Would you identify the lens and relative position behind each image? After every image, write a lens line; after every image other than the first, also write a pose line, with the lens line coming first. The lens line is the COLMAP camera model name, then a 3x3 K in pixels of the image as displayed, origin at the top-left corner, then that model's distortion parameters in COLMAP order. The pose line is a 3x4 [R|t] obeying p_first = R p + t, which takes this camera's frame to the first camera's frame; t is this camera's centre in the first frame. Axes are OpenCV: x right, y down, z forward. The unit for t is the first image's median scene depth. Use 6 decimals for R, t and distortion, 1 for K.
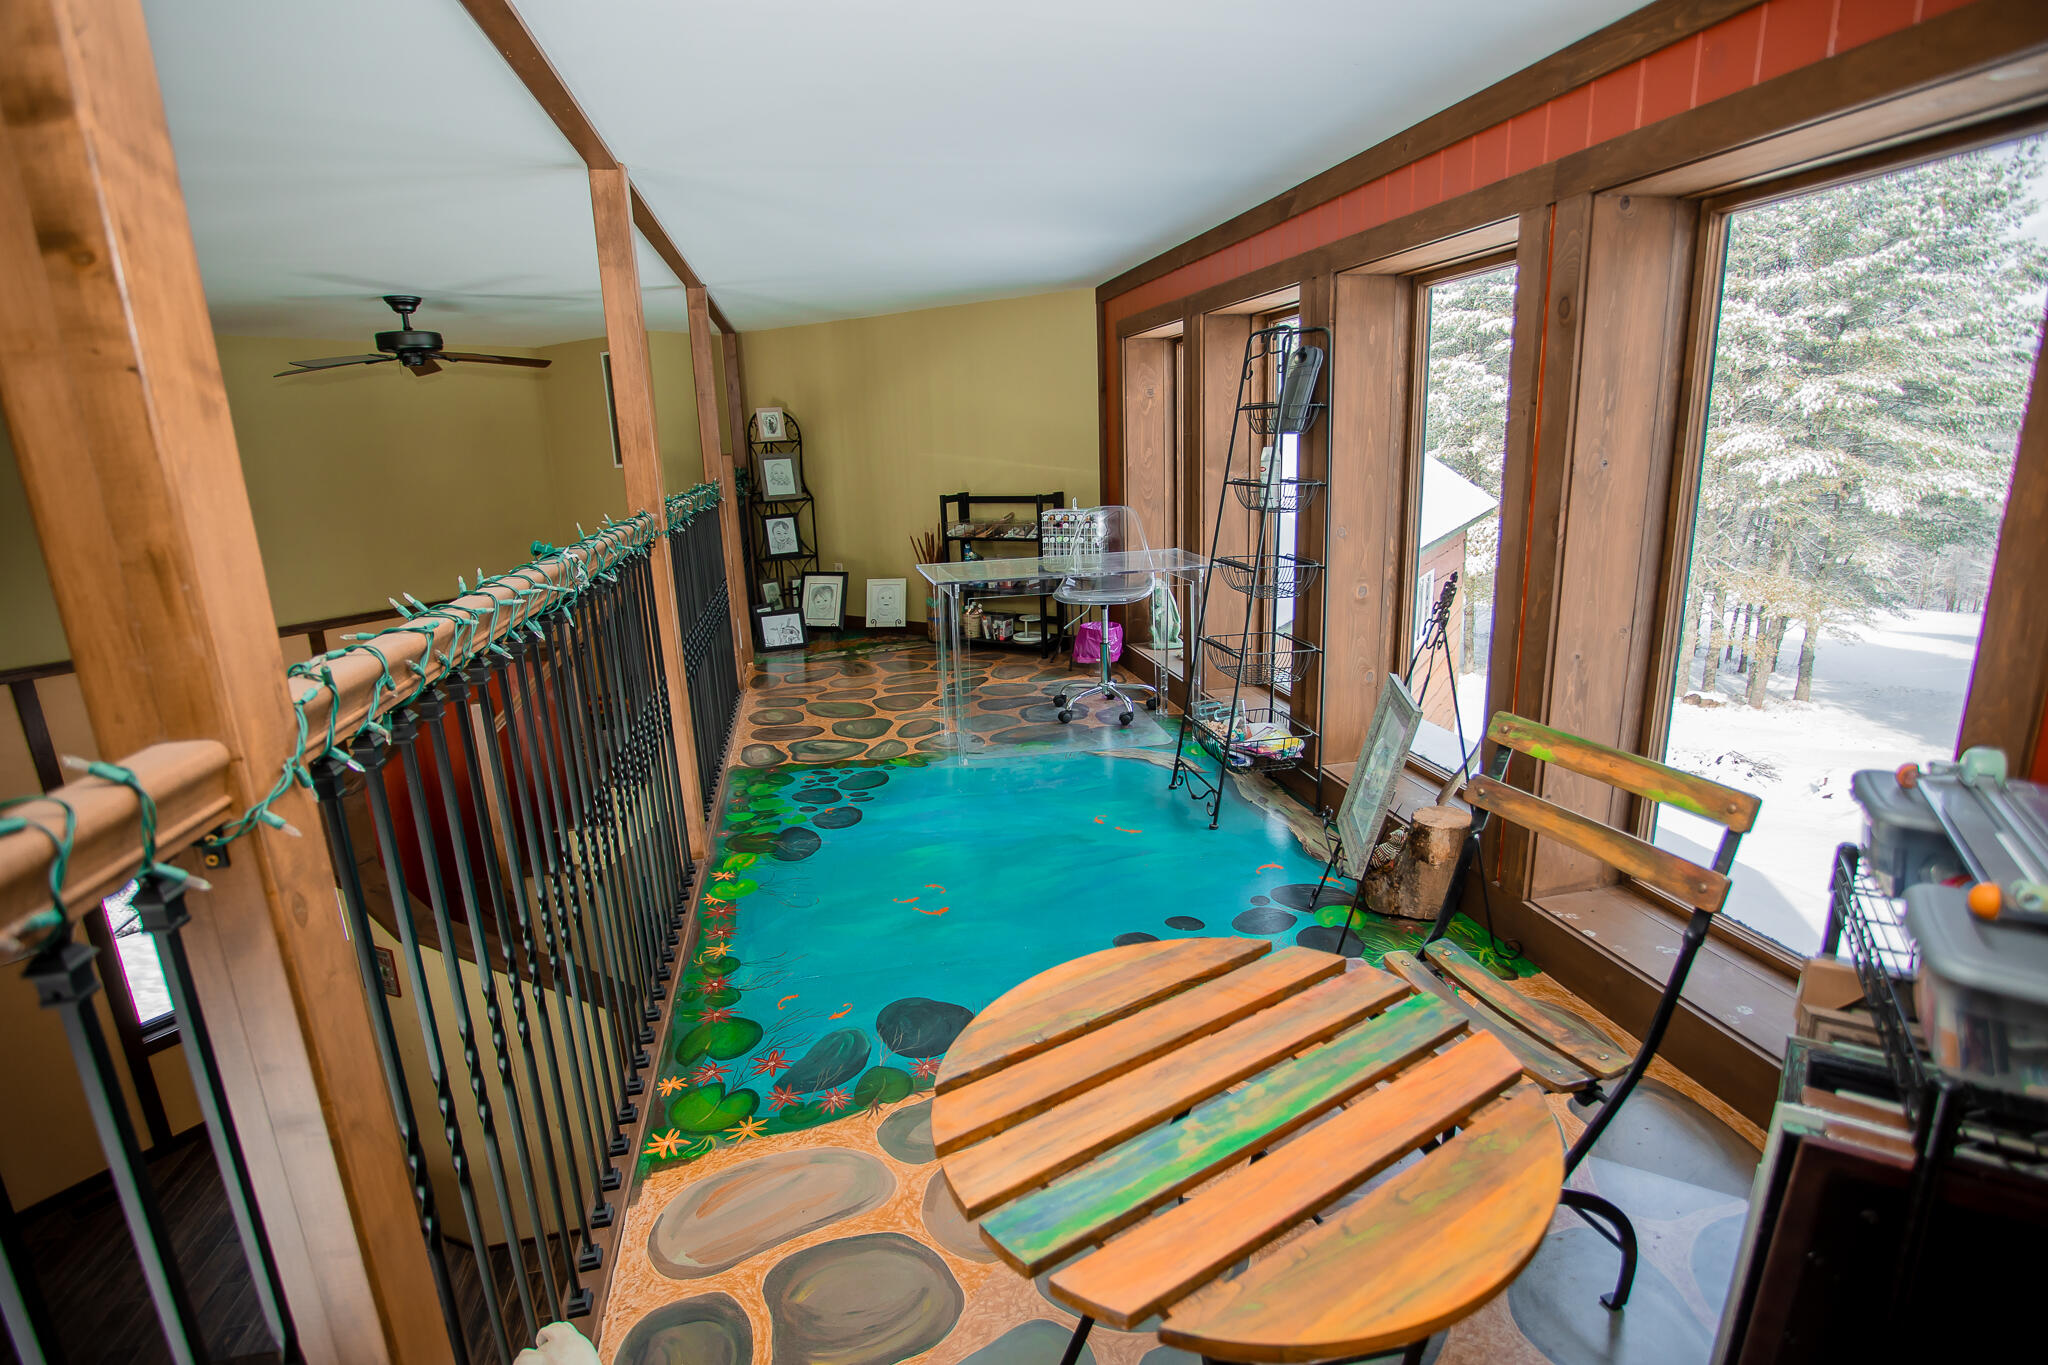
lens RADIAL K [[1002.6, 0, 1019.0], [0, 1002.6, 688.7], [0, 0, 1]] dist [-0.079319, 0.039734]
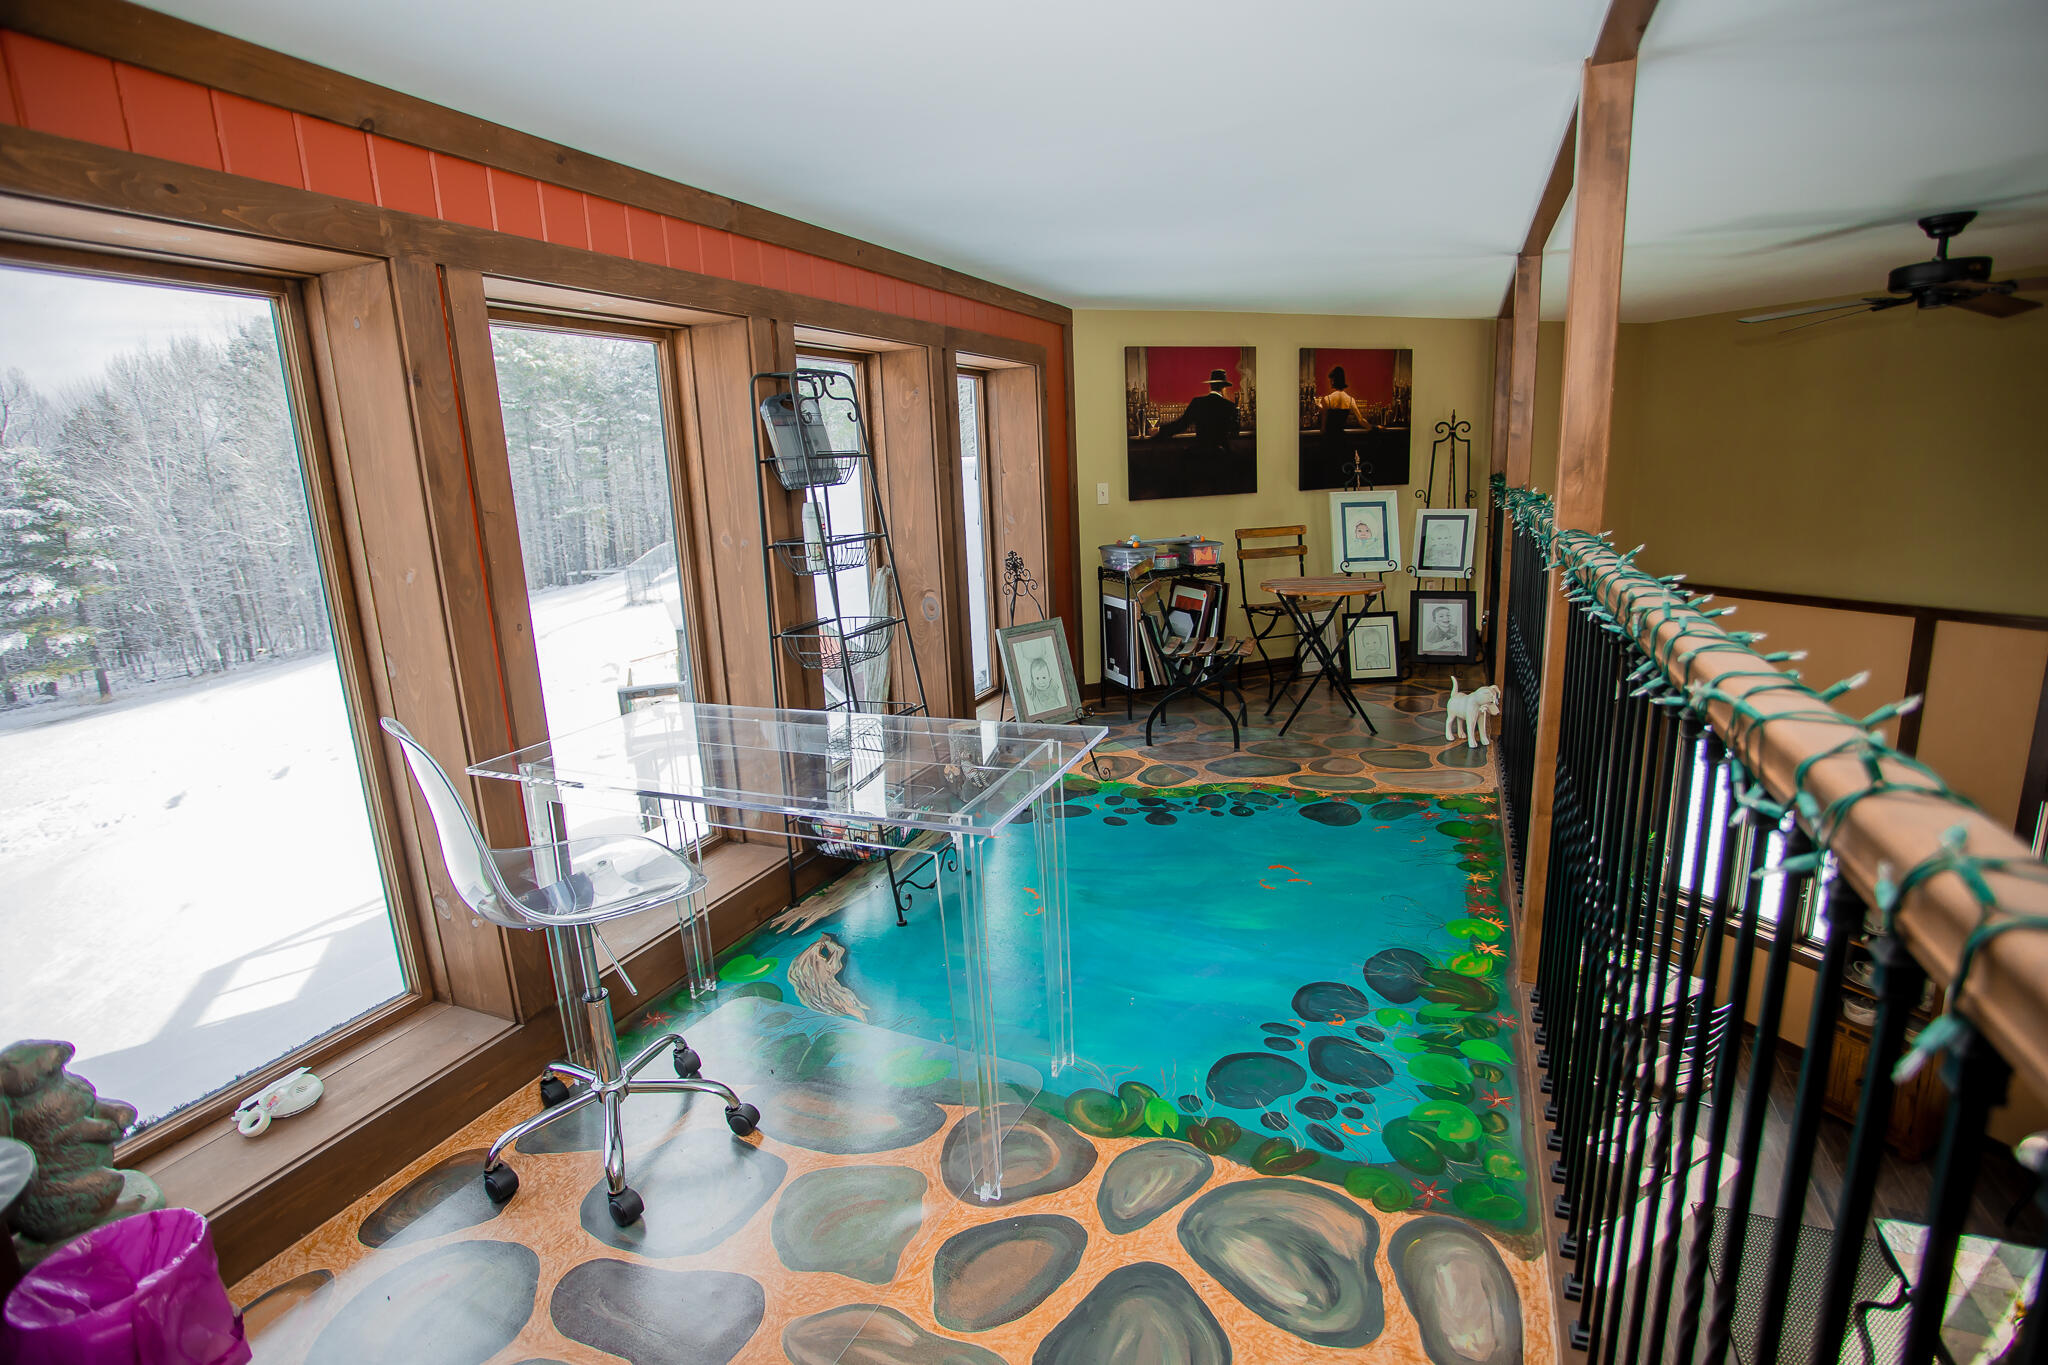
lens RADIAL K [[1002.6, 0, 1019.0], [0, 1002.6, 688.7], [0, 0, 1]] dist [-0.079319, 0.039734]
pose [[-0.815483, -0.056622, 0.576004, -0.421873], [0.214372, 0.894874, 0.391466, -0.410634], [-0.537617, 0.442713, -0.717617, 1.647089]]
